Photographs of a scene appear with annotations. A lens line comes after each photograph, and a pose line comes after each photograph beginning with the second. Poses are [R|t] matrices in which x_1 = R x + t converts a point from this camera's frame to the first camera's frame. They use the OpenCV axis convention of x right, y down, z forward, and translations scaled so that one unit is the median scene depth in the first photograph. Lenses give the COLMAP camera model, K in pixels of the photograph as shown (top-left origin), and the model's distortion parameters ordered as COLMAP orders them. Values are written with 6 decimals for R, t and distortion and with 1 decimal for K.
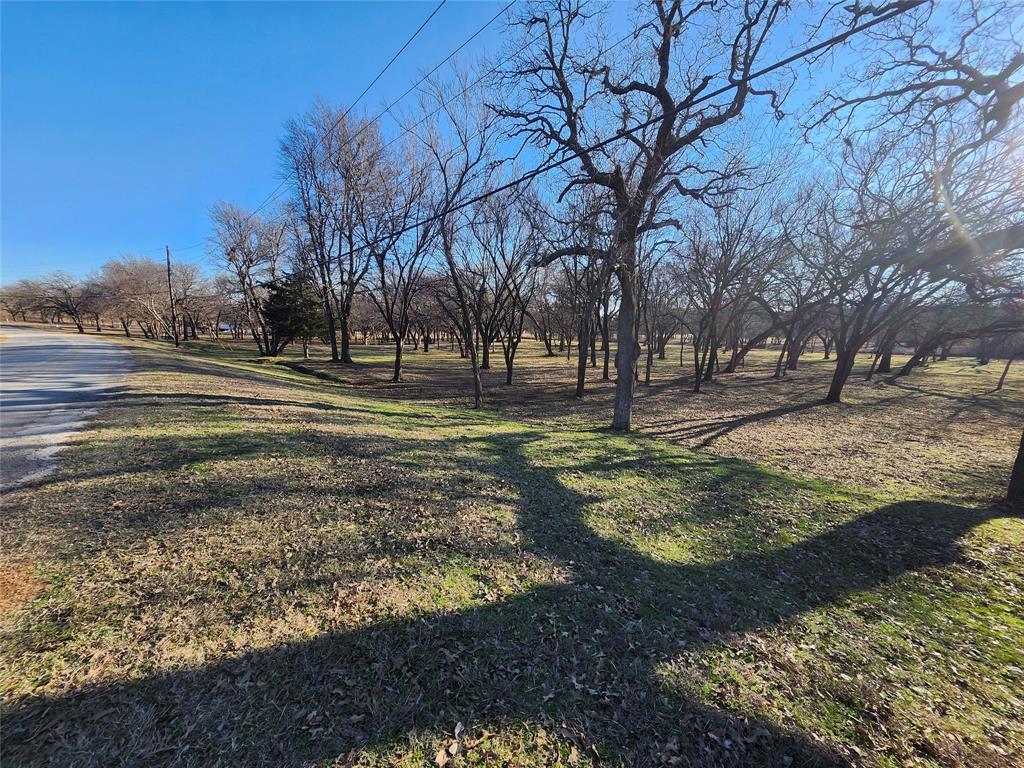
lens RADIAL K [[403.3, 0, 514.3], [0, 403.3, 405.3], [0, 0, 1]] dist [-0.000194, 0.003426]
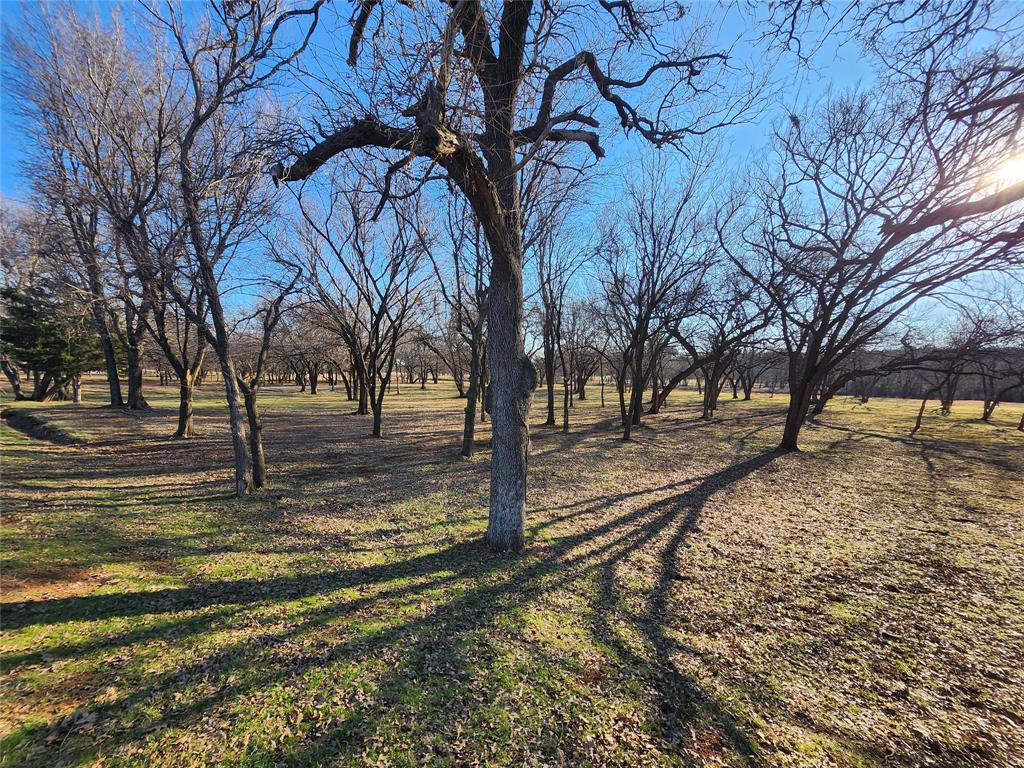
lens RADIAL K [[403.3, 0, 514.3], [0, 403.3, 405.3], [0, 0, 1]] dist [-0.000194, 0.003426]
pose [[0.983564, -0.011768, 0.180175, 0.080032], [0.030535, 0.994342, -0.101742, -0.022051], [-0.177958, 0.105571, 0.978359, 0.215371]]
